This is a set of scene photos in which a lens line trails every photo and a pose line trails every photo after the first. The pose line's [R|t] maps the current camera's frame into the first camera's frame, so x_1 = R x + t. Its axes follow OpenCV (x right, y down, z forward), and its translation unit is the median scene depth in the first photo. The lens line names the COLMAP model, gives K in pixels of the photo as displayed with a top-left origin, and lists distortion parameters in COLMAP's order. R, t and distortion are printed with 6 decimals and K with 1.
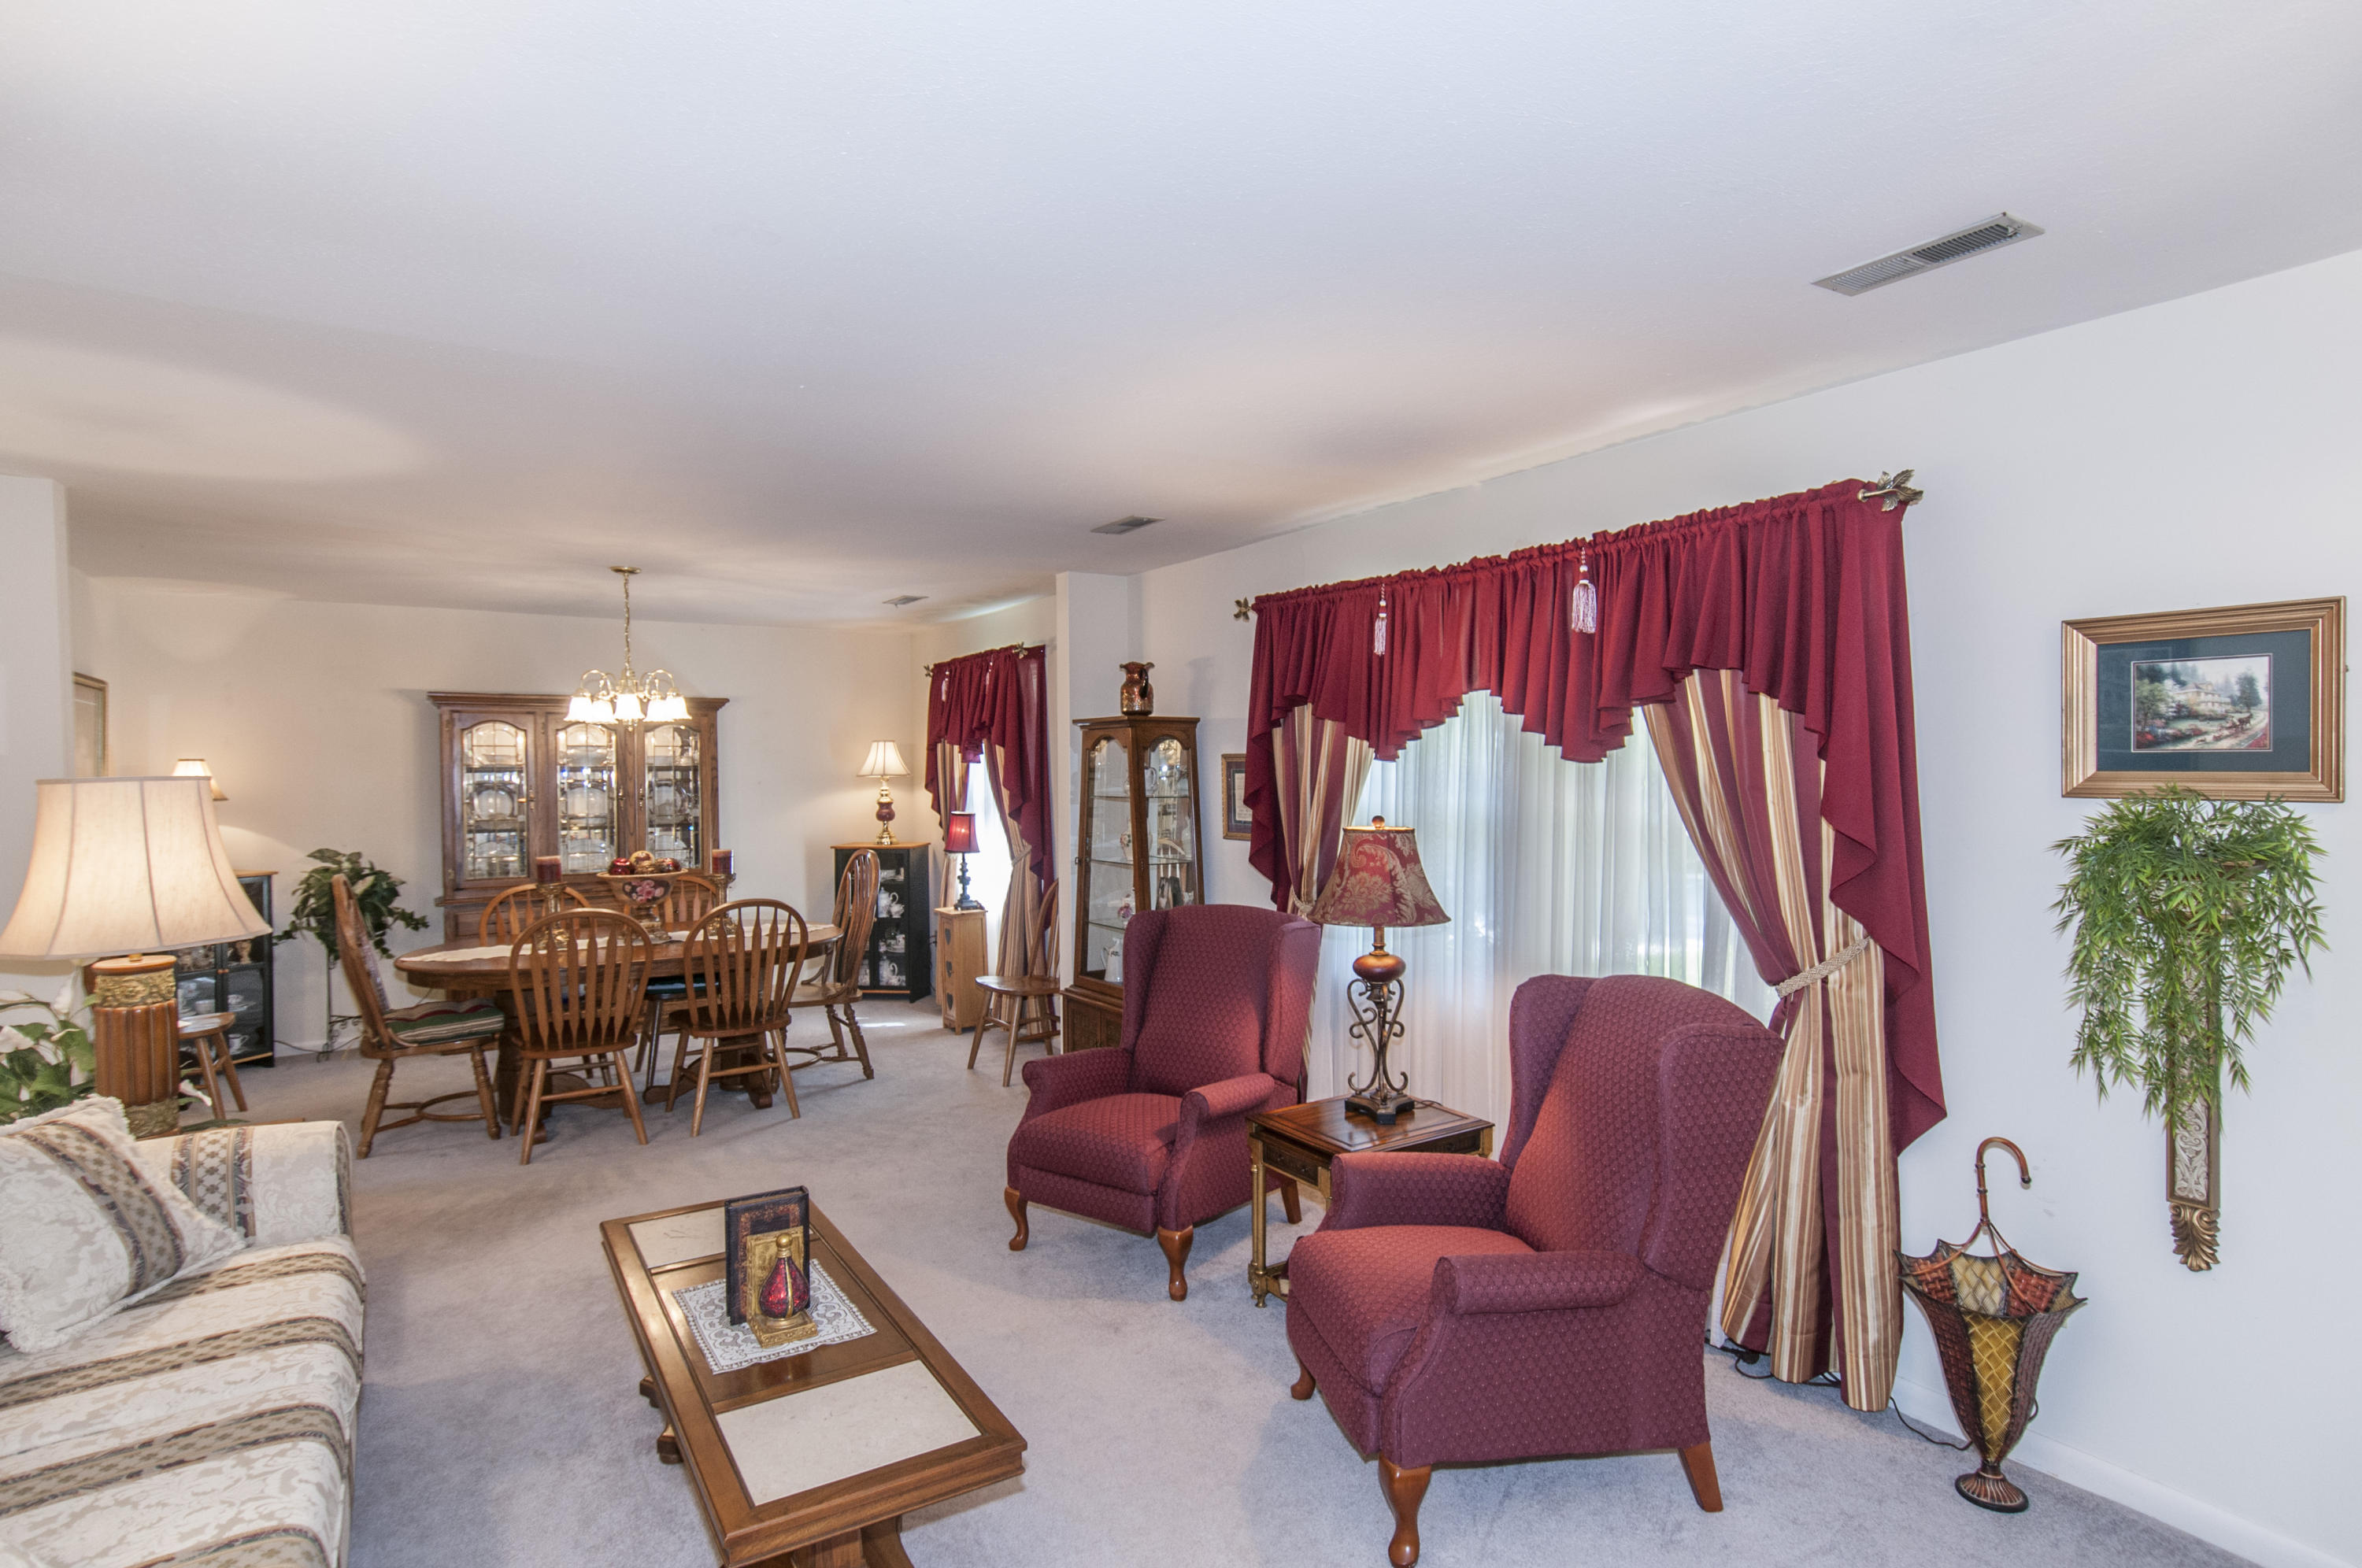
lens RADIAL K [[1215.8, 0, 1201.1], [0, 1215.8, 787.9], [0, 0, 1]] dist [0.012166, -0.013525]
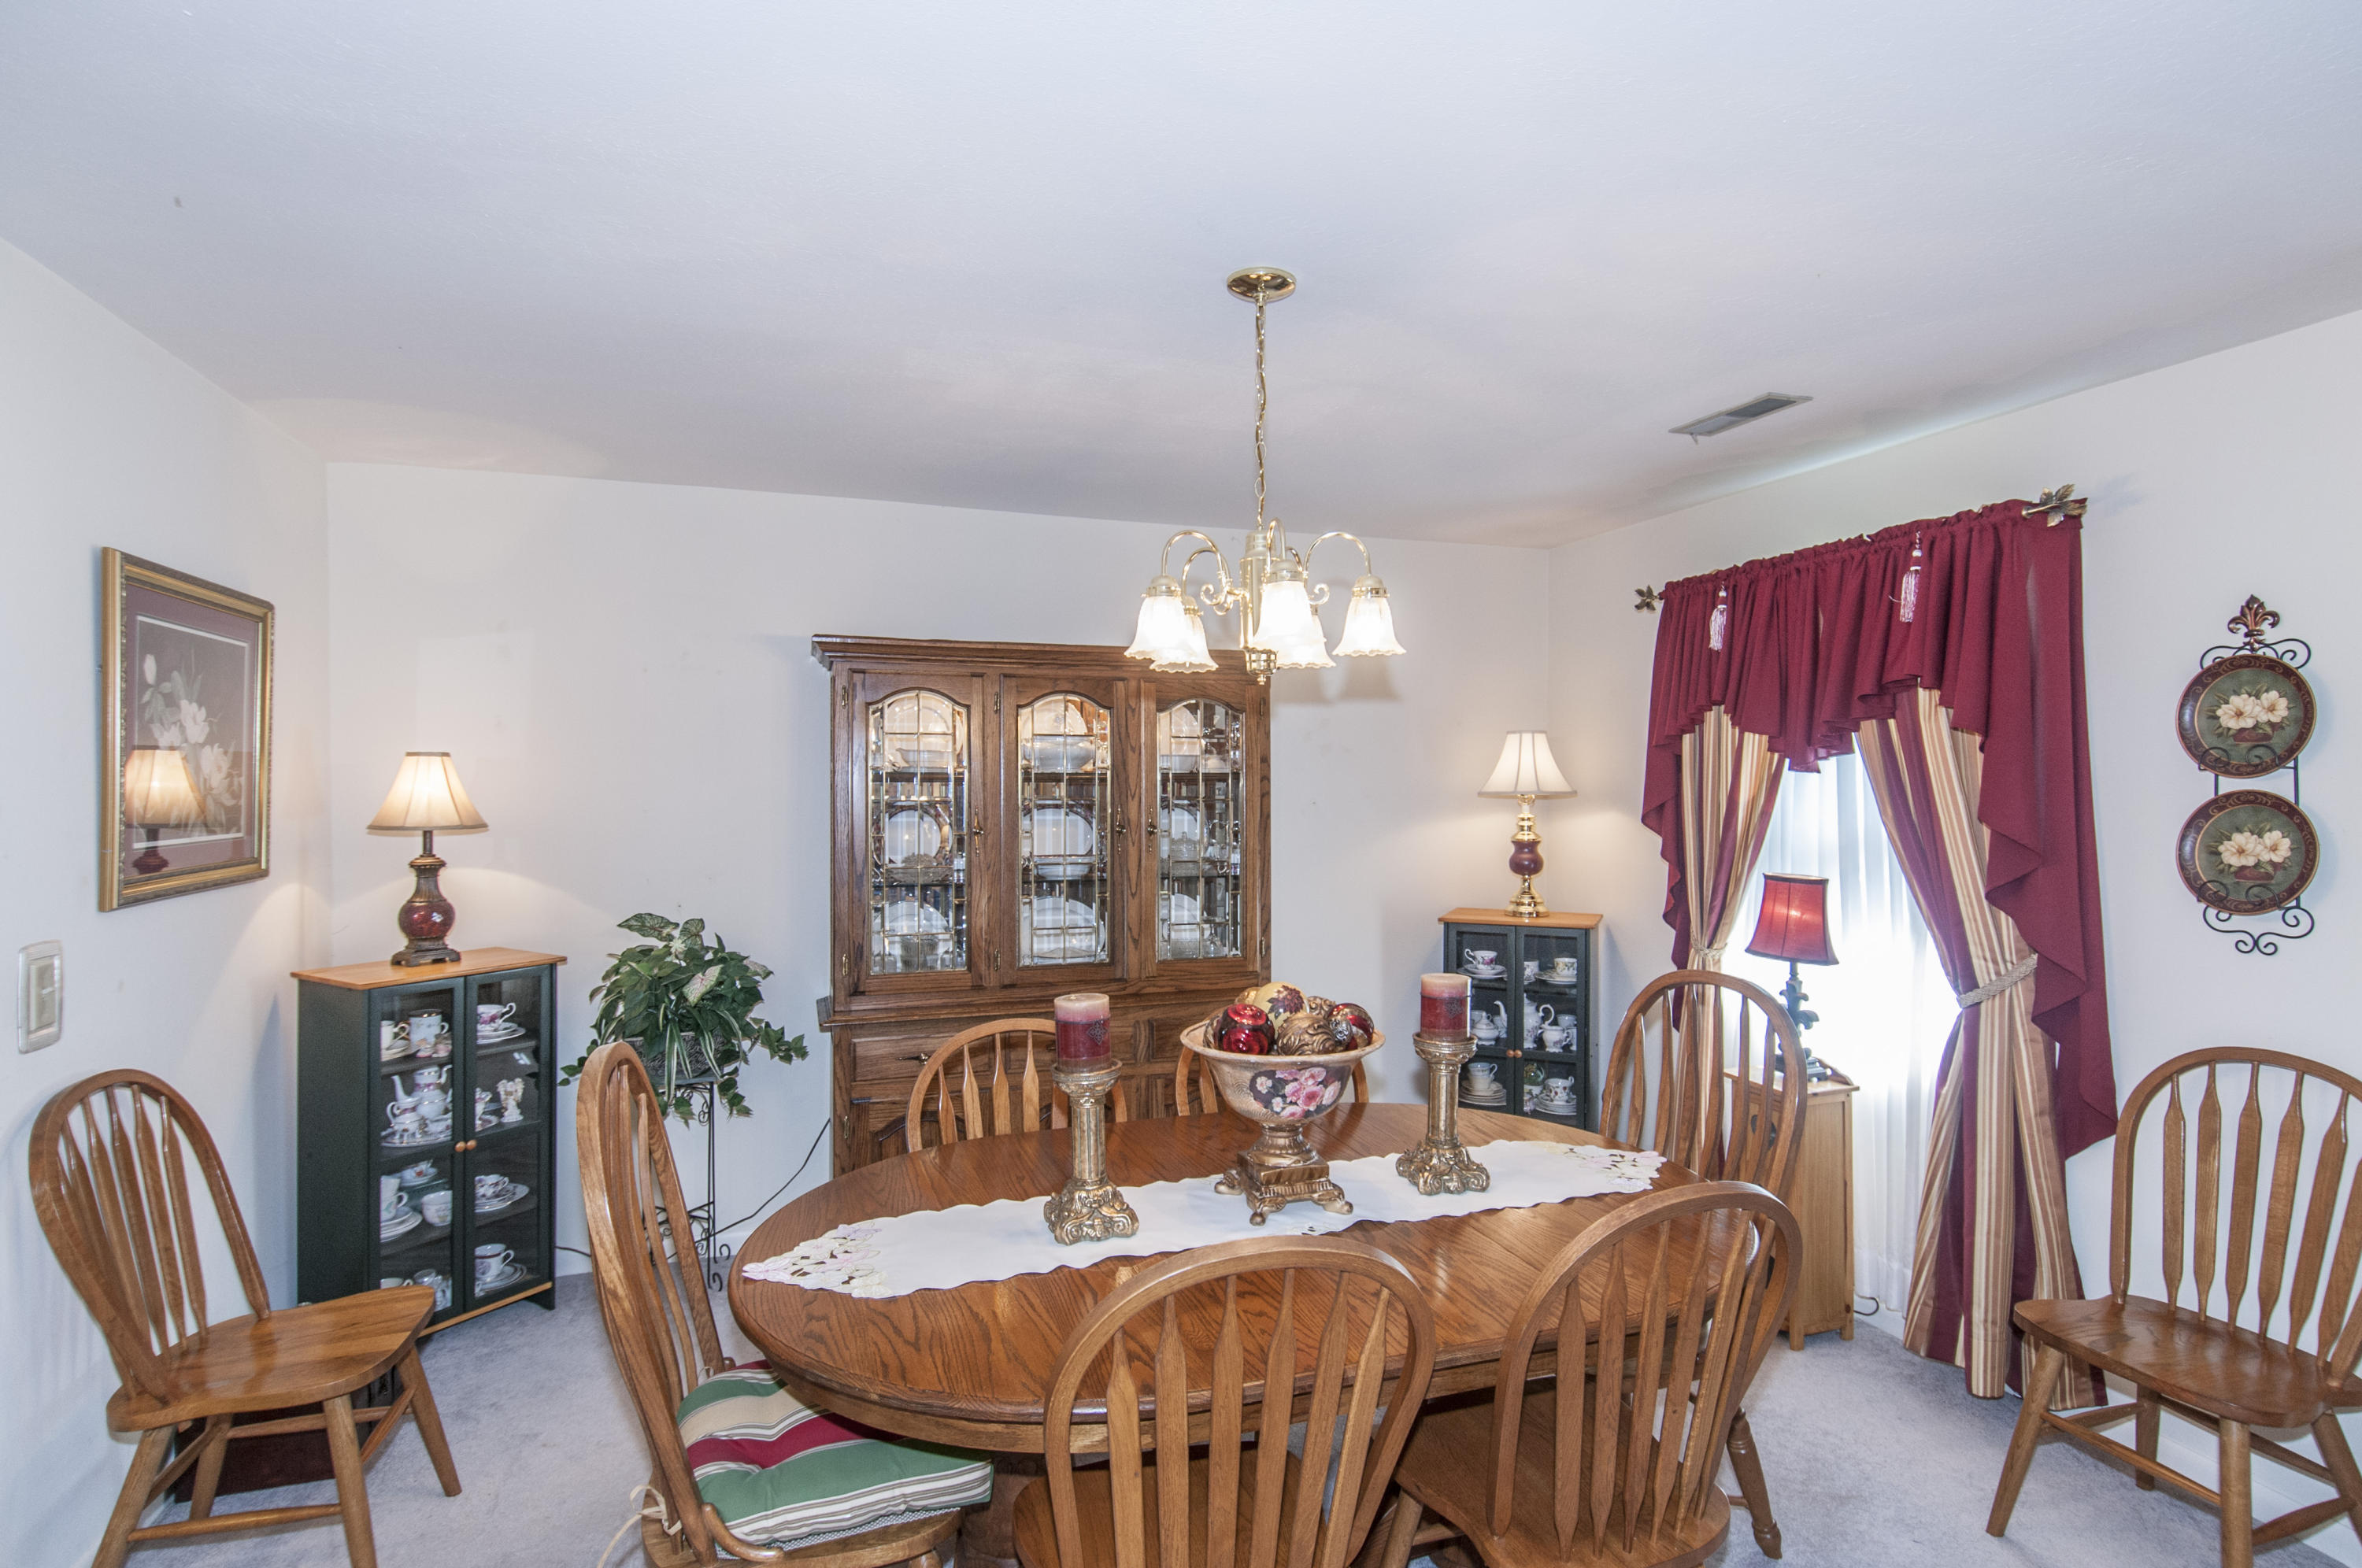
lens RADIAL K [[1215.8, 0, 1201.1], [0, 1215.8, 787.9], [0, 0, 1]] dist [0.012166, -0.013525]
pose [[0.970382, 0.010290, -0.241356, -0.316886], [-0.013103, 0.999864, -0.010054, -0.006010], [0.241219, 0.012919, 0.970385, 0.488284]]
